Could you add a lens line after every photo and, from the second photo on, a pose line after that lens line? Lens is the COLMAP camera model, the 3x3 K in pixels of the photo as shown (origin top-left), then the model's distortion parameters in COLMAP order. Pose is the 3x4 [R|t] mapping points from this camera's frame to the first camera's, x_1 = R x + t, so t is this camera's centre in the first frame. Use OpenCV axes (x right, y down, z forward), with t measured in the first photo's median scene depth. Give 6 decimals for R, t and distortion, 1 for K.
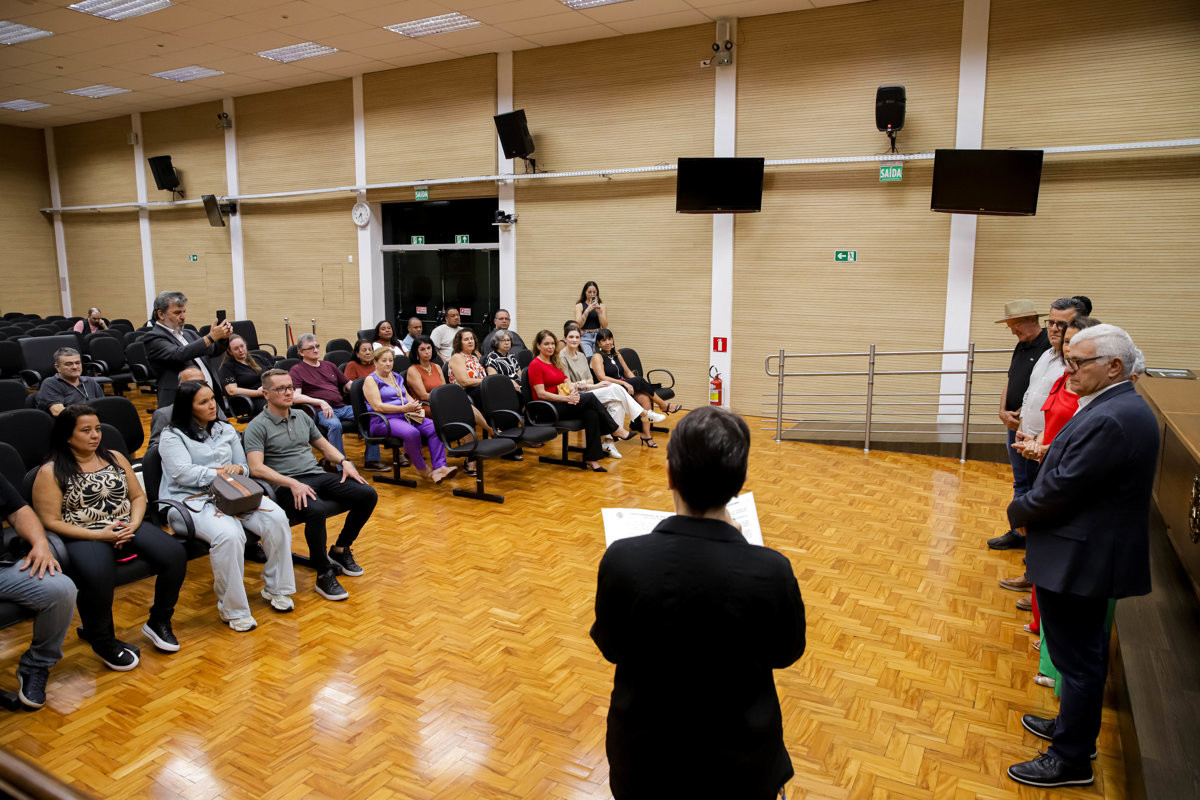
lens RADIAL K [[811.6, 0, 599.5], [0, 811.6, 406.0], [0, 0, 1]] dist [-0.071563, 0.049677]
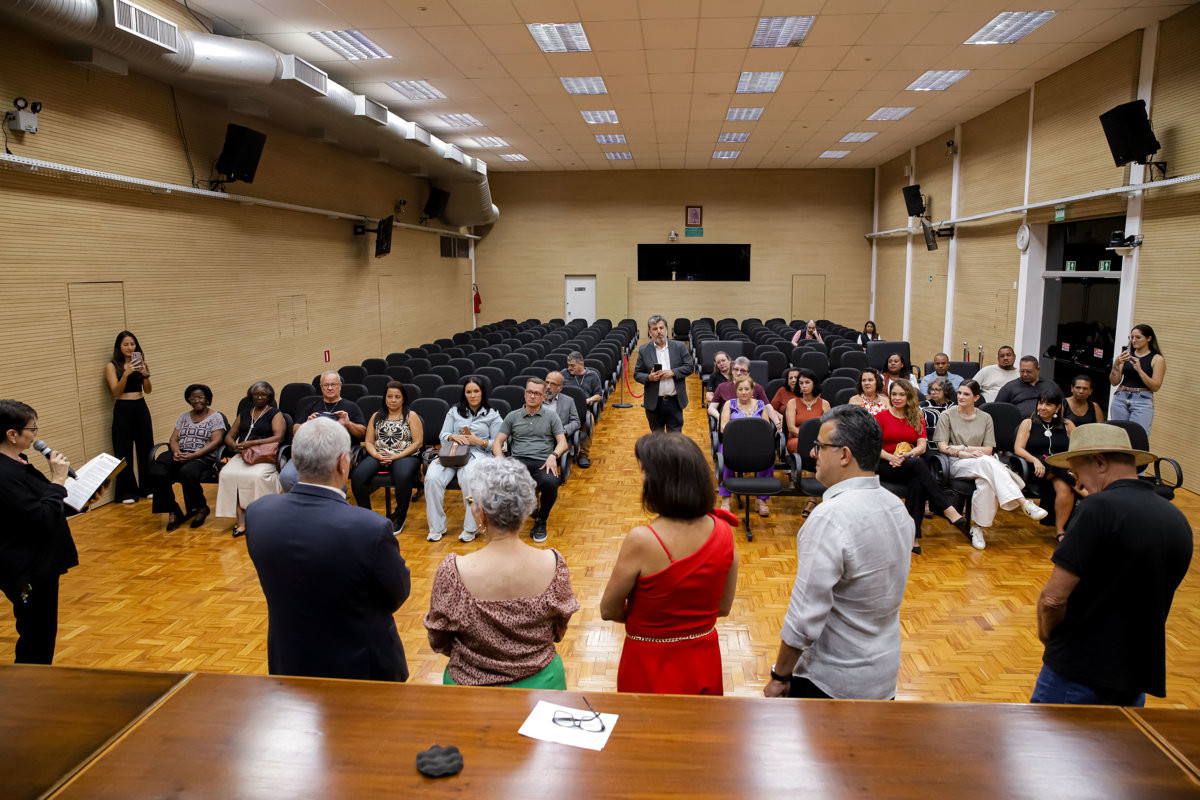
lens RADIAL K [[811.6, 0, 601.3], [0, 811.6, 411.5], [0, 0, 1]] dist [-0.071563, 0.049677]
pose [[0.410395, 0.153611, -0.898877, 0.446756], [-0.155587, 0.983052, 0.096960, -0.070879], [0.898537, 0.100062, 0.427340, 0.250359]]
